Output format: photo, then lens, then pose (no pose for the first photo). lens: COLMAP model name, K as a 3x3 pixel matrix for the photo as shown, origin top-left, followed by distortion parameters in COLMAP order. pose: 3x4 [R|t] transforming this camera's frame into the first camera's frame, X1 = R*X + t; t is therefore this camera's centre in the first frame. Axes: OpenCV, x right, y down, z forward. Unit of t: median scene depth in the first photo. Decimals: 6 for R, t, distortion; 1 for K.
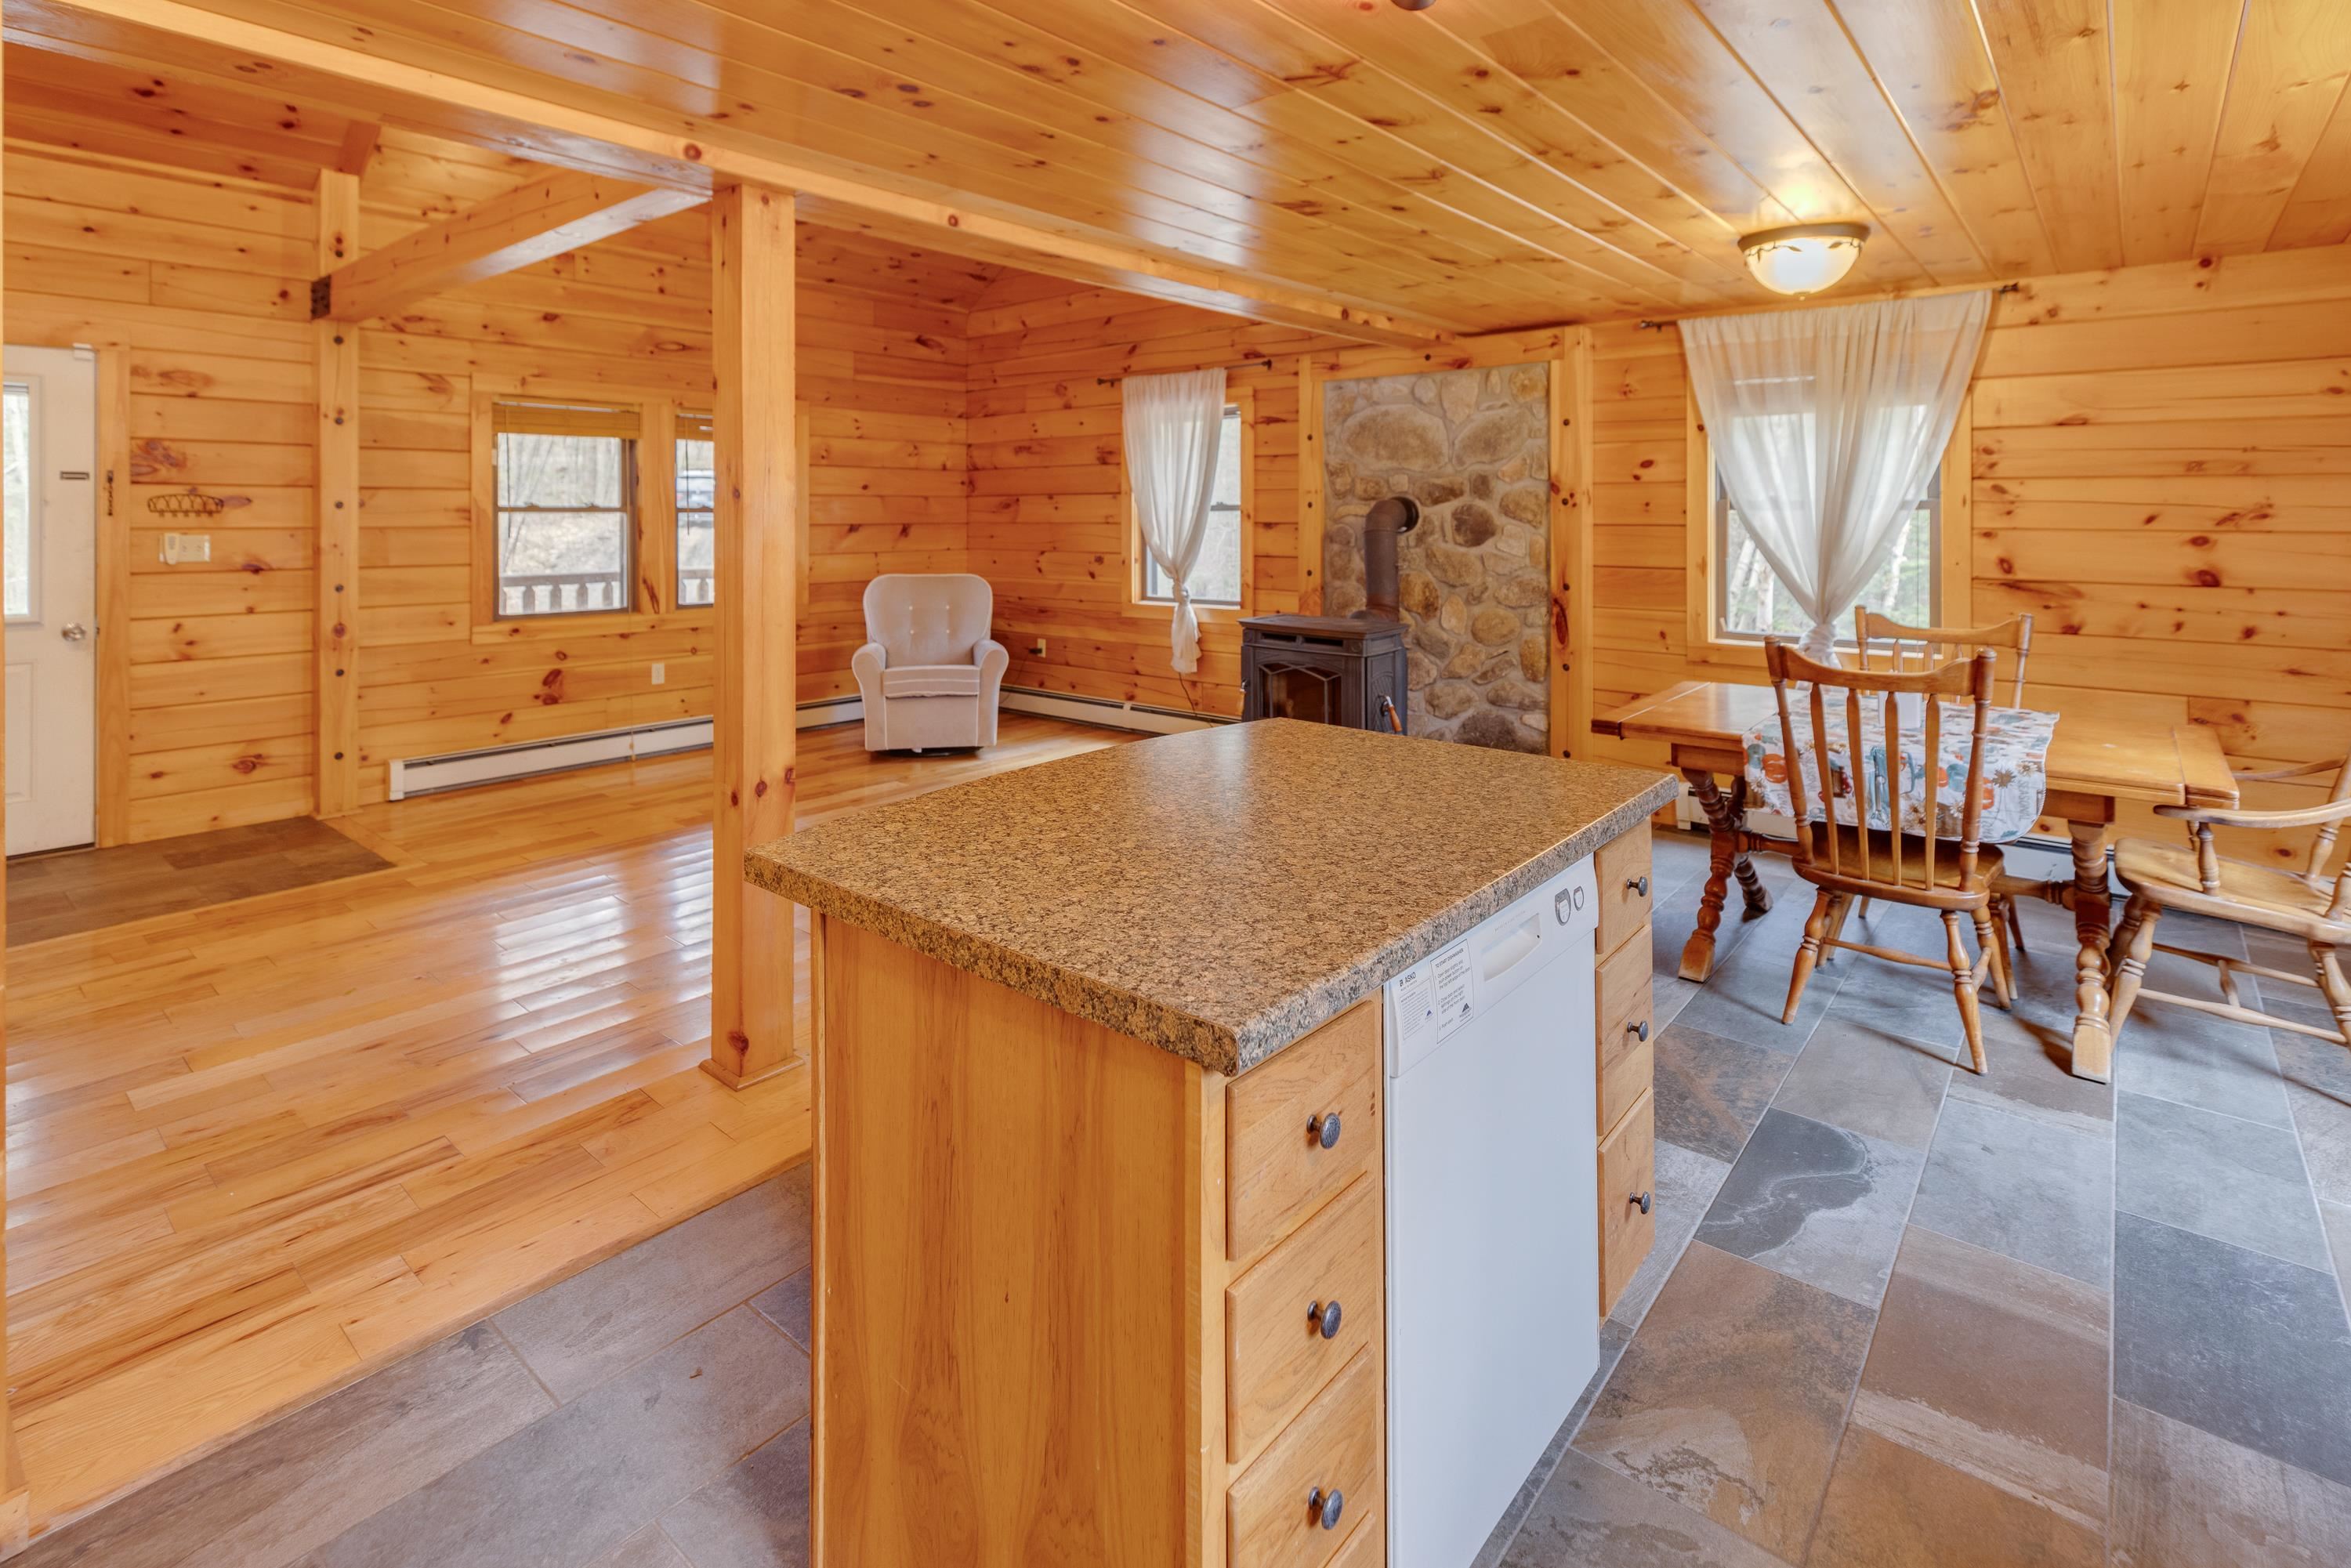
lens RADIAL K [[1129.6, 0, 1167.1], [0, 1129.6, 502.0], [0, 0, 1]] dist [-0.001546, -0.000077]
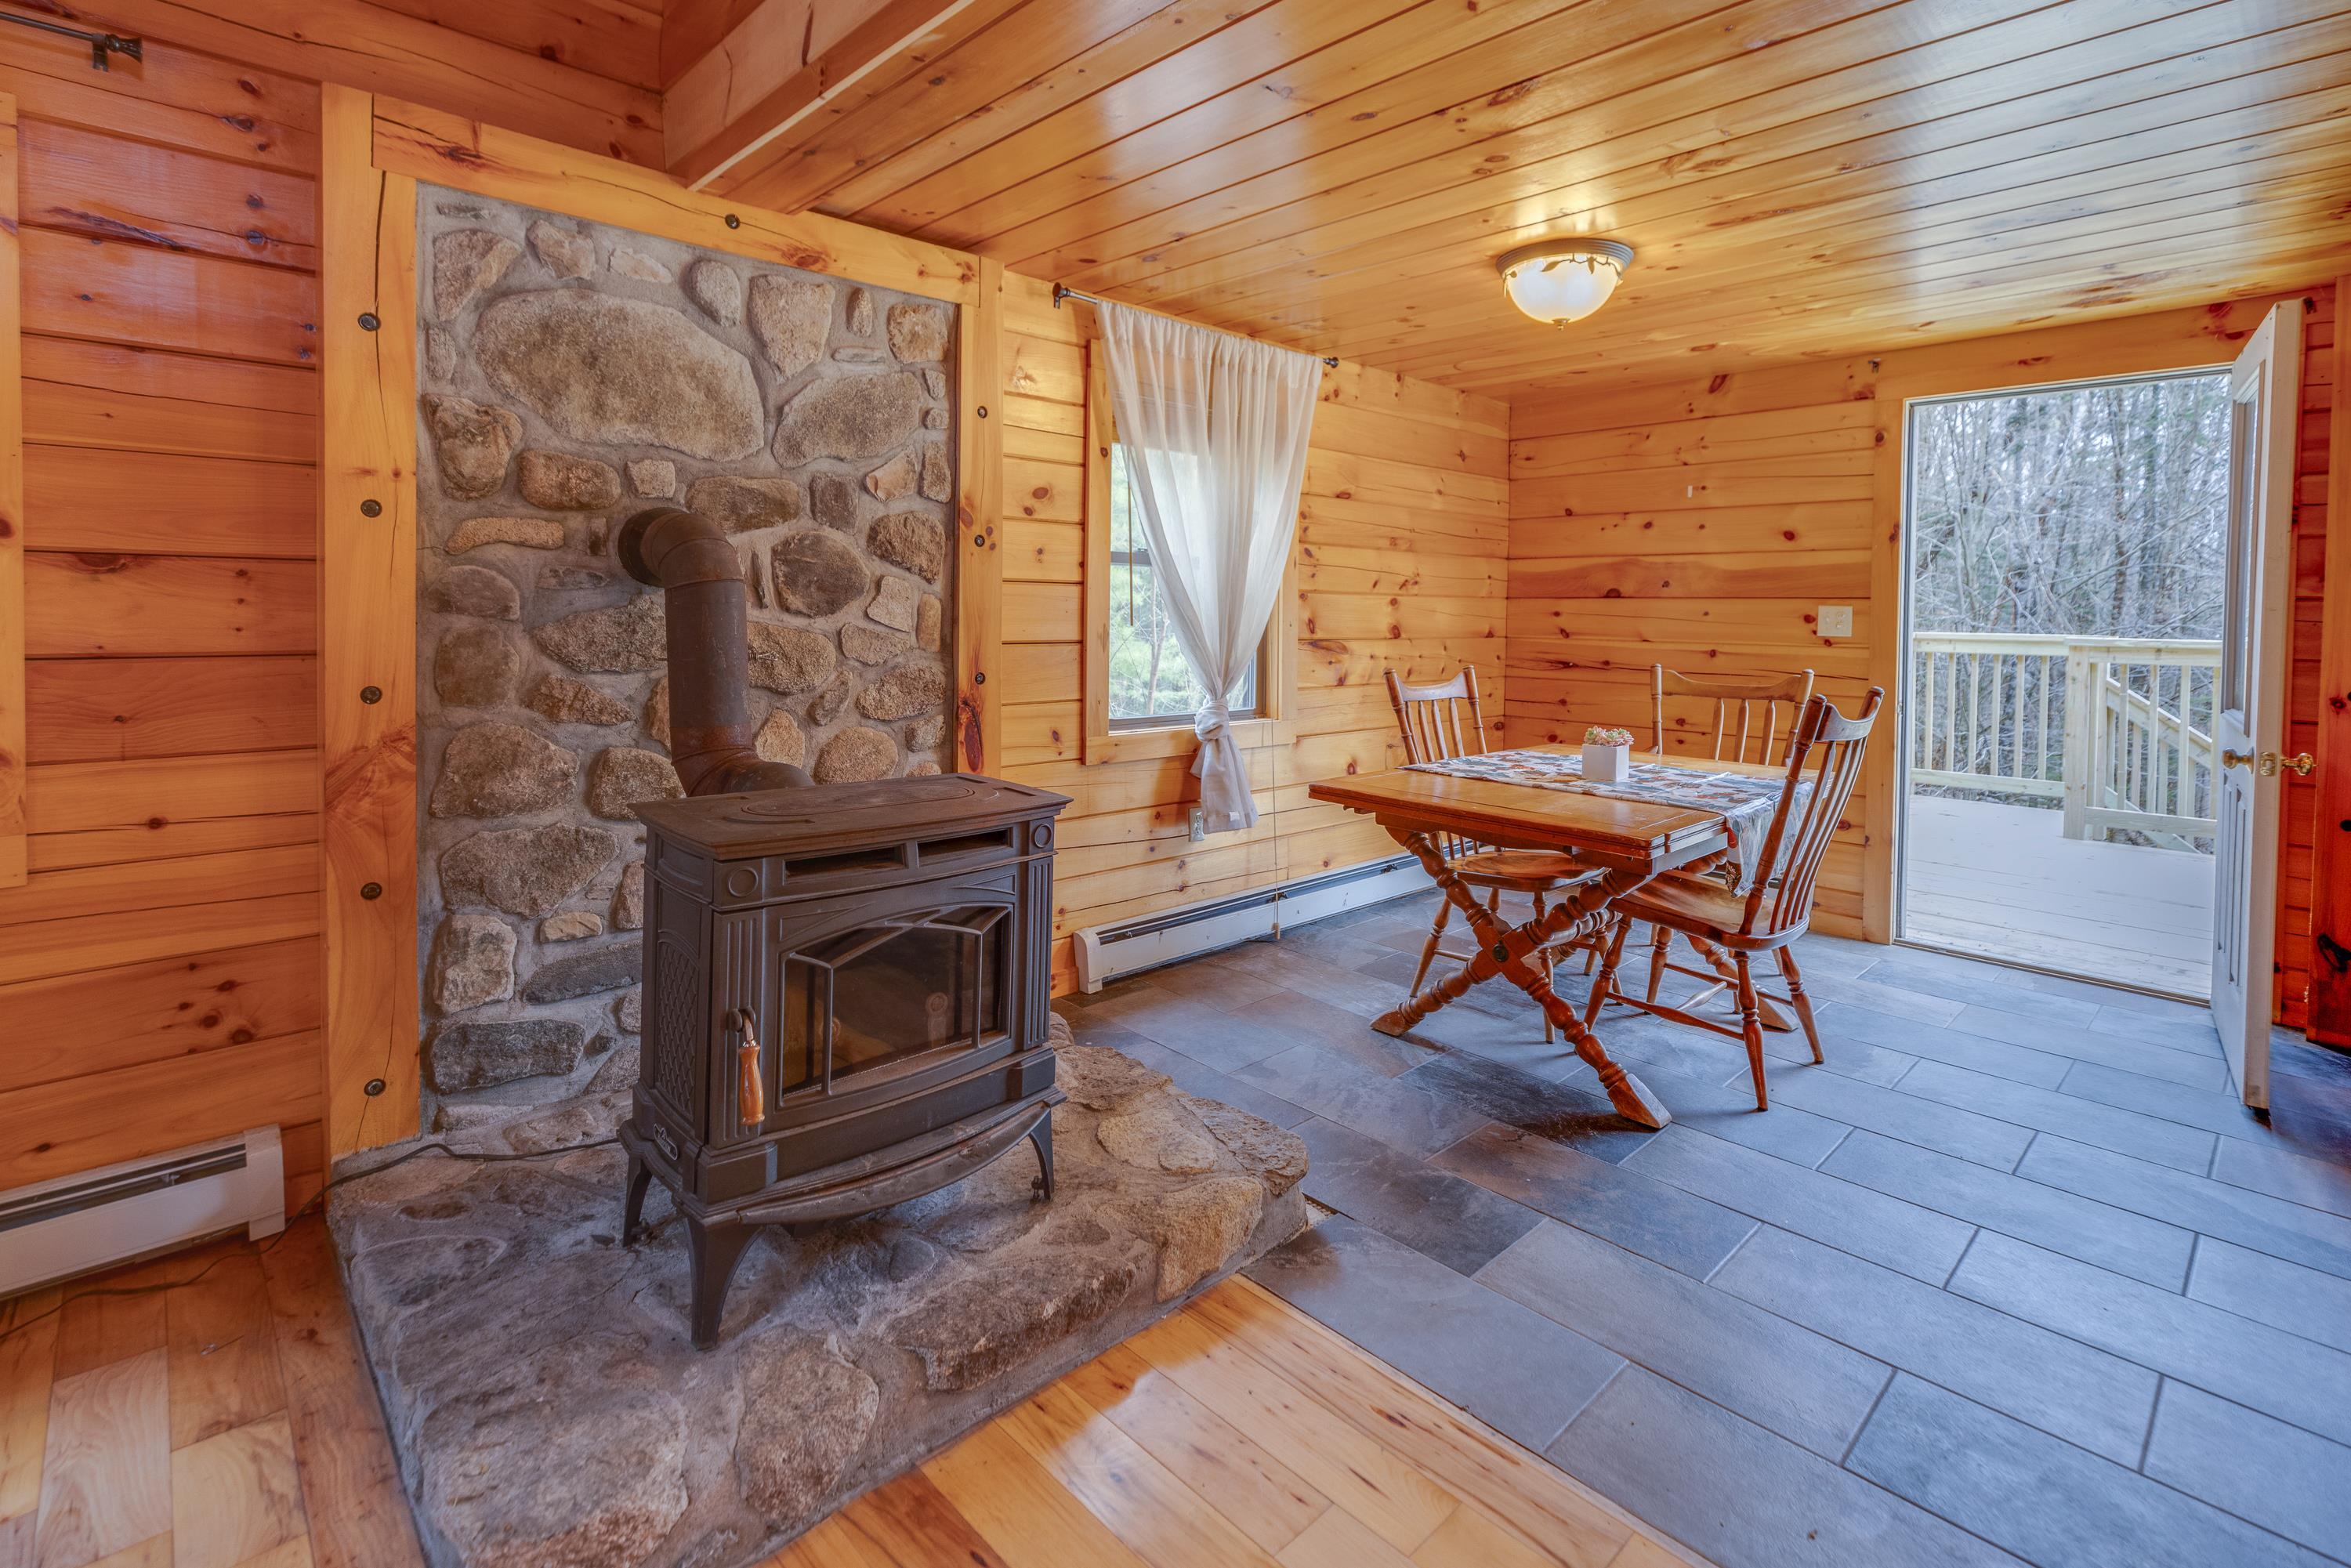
lens RADIAL K [[1100.0, 0, 1183.8], [0, 1100.0, 636.4], [0, 0, 1]] dist [0.005580, 0.000100]
pose [[0.107412, -0.025772, 0.993881, -0.226468], [-0.022764, 0.999338, 0.028373, 0.031223], [-0.993954, -0.025672, 0.106754, 0.789288]]
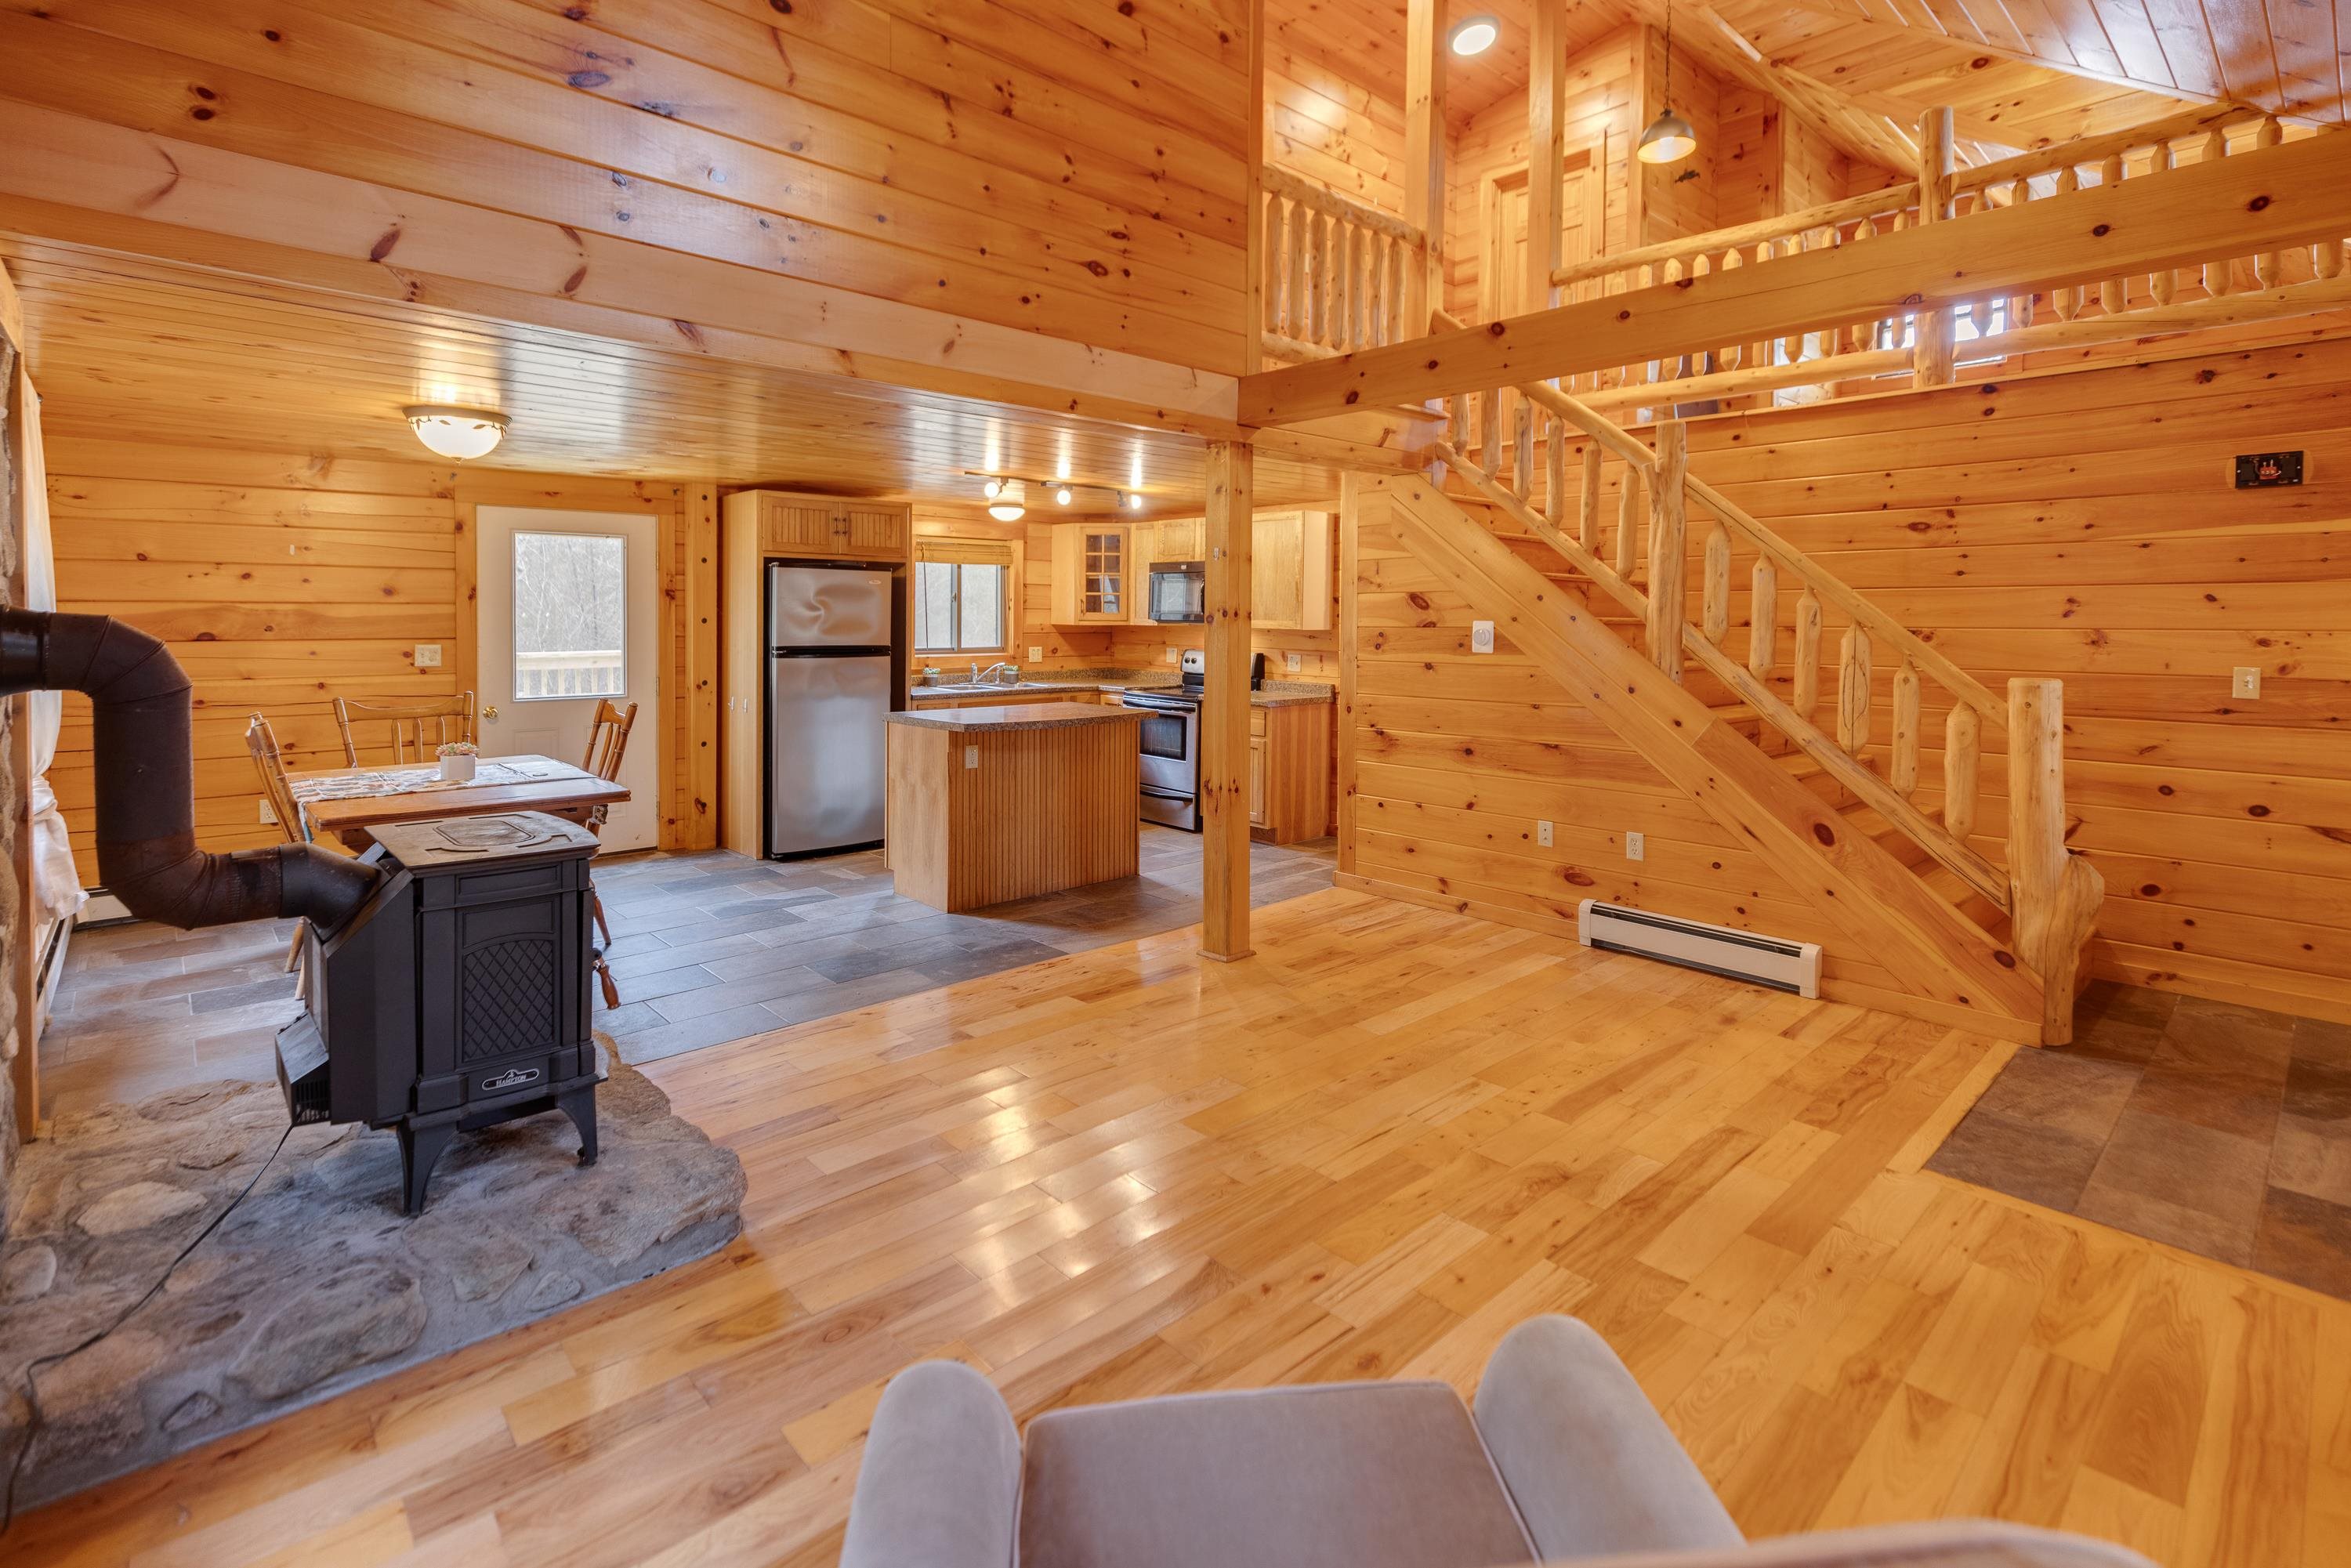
lens RADIAL K [[1100.0, 0, 1183.8], [0, 1100.0, 636.4], [0, 0, 1]] dist [0.005580, 0.000100]
pose [[-0.992944, -0.005599, 0.118456, -0.258295], [-0.004880, 0.999968, 0.006358, 0.002299], [-0.118488, 0.005735, -0.992939, 1.406998]]
